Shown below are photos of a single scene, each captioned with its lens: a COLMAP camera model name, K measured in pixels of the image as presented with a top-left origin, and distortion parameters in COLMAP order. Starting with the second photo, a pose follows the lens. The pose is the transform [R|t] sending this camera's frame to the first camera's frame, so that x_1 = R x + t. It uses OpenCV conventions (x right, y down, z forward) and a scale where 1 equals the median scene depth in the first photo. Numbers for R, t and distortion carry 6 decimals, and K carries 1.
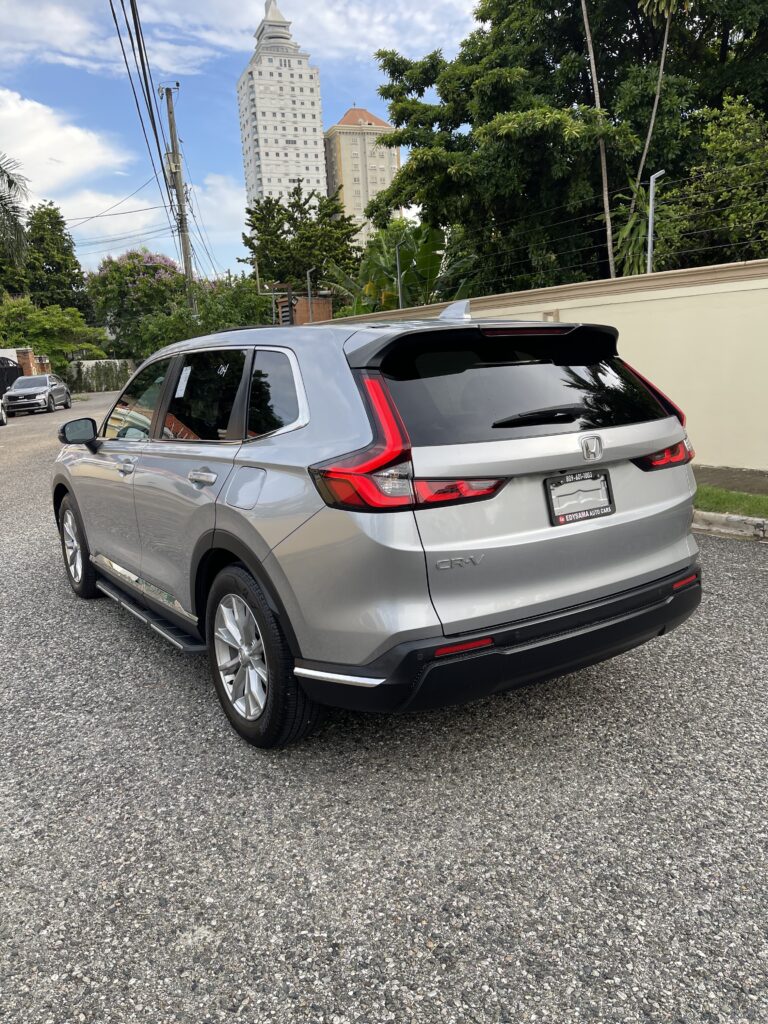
lens RADIAL K [[741.8, 0, 384.0], [0, 741.8, 512.0], [0, 0, 1]] dist [0.047762, -0.000214]
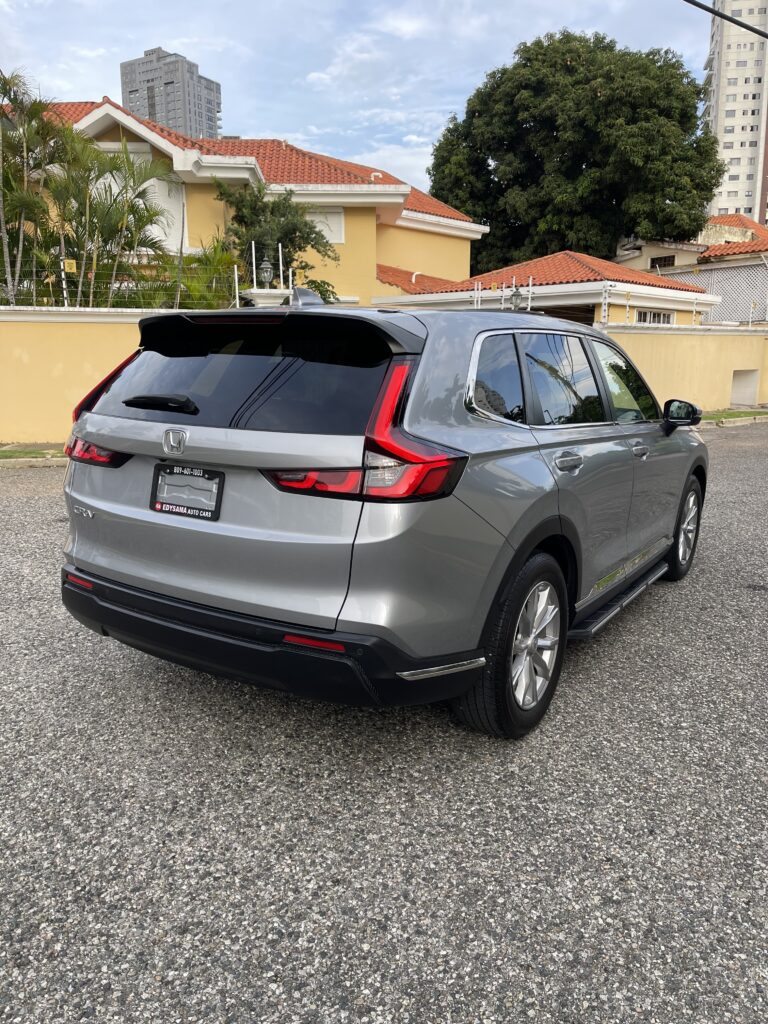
lens RADIAL K [[741.8, 0, 384.0], [0, 741.8, 512.0], [0, 0, 1]] dist [0.047762, -0.000214]
pose [[0.431217, 0.238934, -0.870036, 1.218869], [-0.213141, 0.963981, 0.159094, -0.203175], [0.876711, 0.116837, 0.466612, 0.771110]]
